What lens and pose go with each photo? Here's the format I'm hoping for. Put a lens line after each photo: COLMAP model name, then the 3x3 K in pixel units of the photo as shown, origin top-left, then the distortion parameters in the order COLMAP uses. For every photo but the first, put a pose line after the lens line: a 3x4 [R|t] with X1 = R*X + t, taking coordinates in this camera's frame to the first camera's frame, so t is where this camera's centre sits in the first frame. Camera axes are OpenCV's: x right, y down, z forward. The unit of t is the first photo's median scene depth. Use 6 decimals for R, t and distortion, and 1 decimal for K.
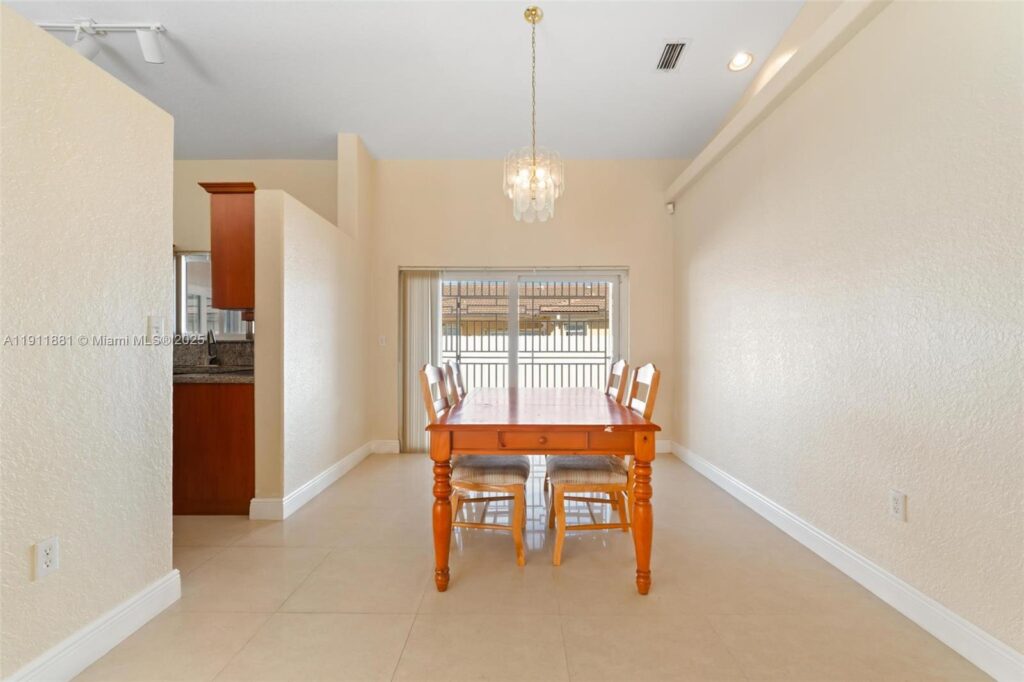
lens RADIAL K [[438.0, 0, 513.7], [0, 438.0, 343.9], [0, 0, 1]] dist [0.002016, 0.000147]
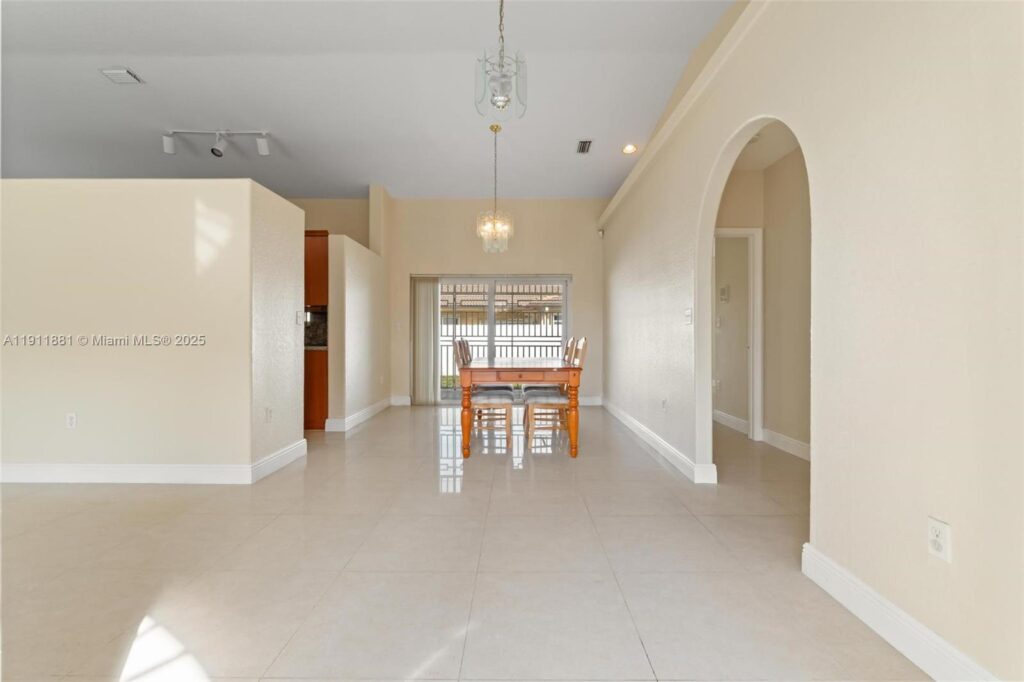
lens RADIAL K [[438.0, 0, 511.4], [0, 438.0, 335.8], [0, 0, 1]] dist [0.002016, 0.000147]
pose [[0.999982, 0.002000, -0.005572, 0.075192], [-0.001978, 0.999991, 0.003861, 0.016732], [0.005580, -0.003850, 0.999977, -0.425415]]
